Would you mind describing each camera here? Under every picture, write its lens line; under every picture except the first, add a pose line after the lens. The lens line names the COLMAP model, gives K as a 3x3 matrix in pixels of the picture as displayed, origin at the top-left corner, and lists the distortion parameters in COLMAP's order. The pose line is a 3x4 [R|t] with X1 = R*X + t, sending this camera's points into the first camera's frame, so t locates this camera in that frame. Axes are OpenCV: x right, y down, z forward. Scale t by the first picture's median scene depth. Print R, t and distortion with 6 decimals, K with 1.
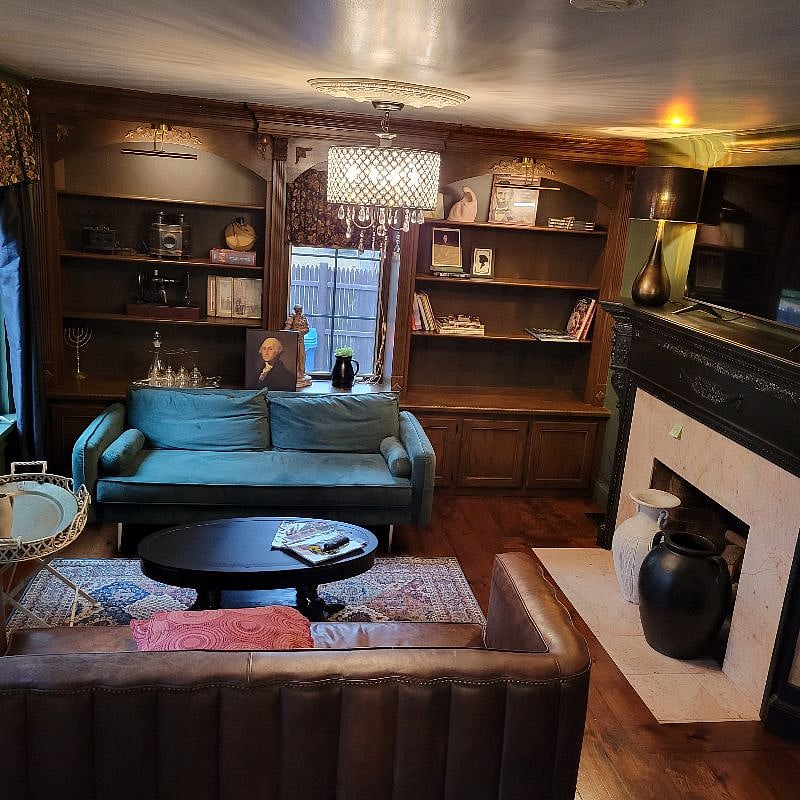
lens RADIAL K [[800.9, 0, 406.6], [0, 800.9, 403.9], [0, 0, 1]] dist [0.028970, 0.012159]
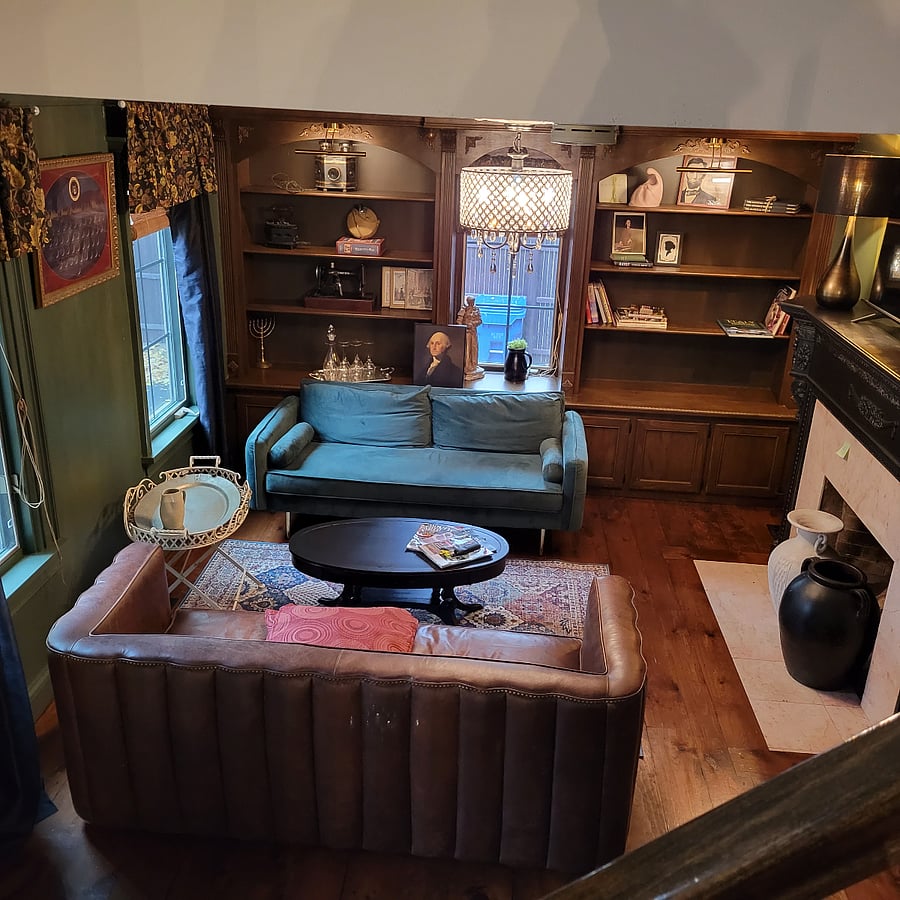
lens RADIAL K [[897.2, 0, 450.0], [0, 897.2, 450.0], [0, 0, 1]] dist [0.016526, 0.021868]
pose [[0.972928, 0.043707, -0.226937, 0.112041], [-0.021094, 0.994650, 0.101127, -0.054409], [0.230143, -0.093602, 0.968645, -0.096968]]
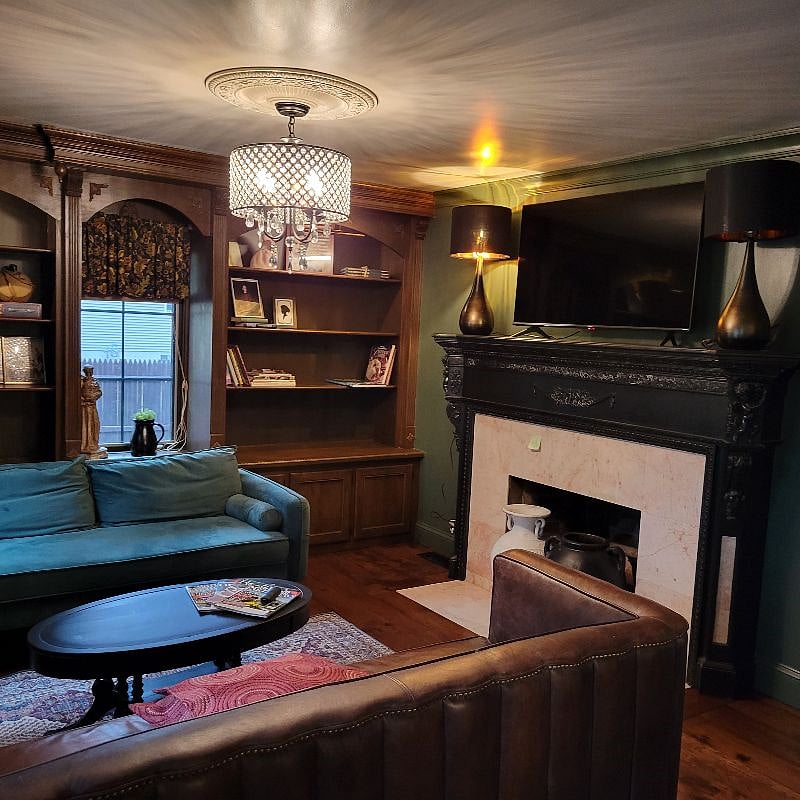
lens RADIAL K [[800.9, 0, 406.6], [0, 800.9, 403.9], [0, 0, 1]] dist [0.028970, 0.012159]
pose [[0.903257, -0.077264, 0.422087, -0.224484], [0.129835, 0.986758, -0.097215, 0.054204], [-0.408986, 0.142612, 0.901328, 0.096278]]
